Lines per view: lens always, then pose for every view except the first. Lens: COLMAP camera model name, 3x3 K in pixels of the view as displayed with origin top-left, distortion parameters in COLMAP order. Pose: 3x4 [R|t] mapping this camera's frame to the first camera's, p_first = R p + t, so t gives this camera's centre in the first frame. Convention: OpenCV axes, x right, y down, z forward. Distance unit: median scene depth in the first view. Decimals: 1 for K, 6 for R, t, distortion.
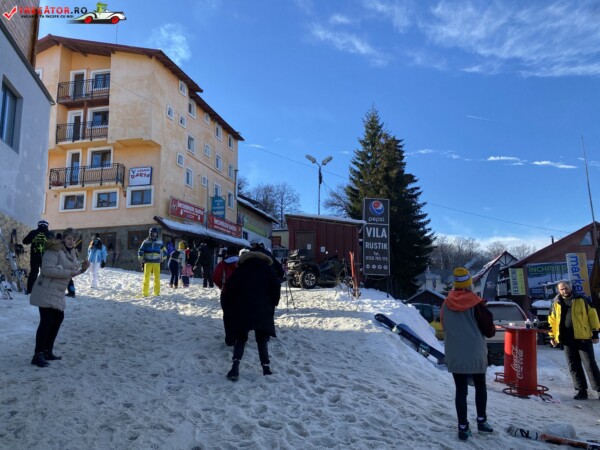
lens RADIAL K [[458.1, 0, 300.0], [0, 458.1, 225.0], [0, 0, 1]] dist [0.160941, -0.201232]
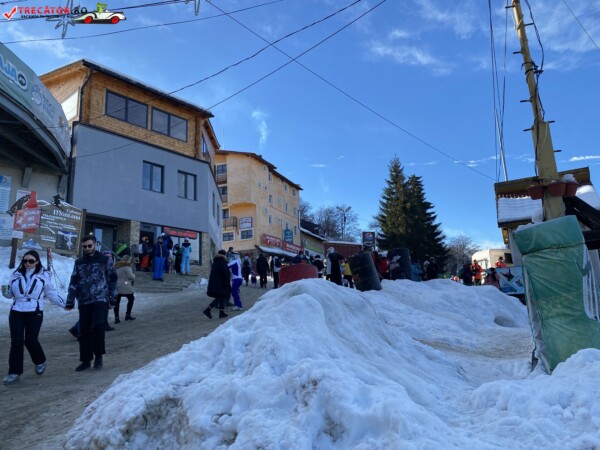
lens RADIAL K [[458.1, 0, 300.0], [0, 458.1, 225.0], [0, 0, 1]] dist [0.160941, -0.201232]
pose [[0.987673, -0.052228, -0.147560, 0.071566], [0.047049, 0.998155, -0.038374, -0.010230], [0.149292, 0.030958, 0.988308, -0.409770]]
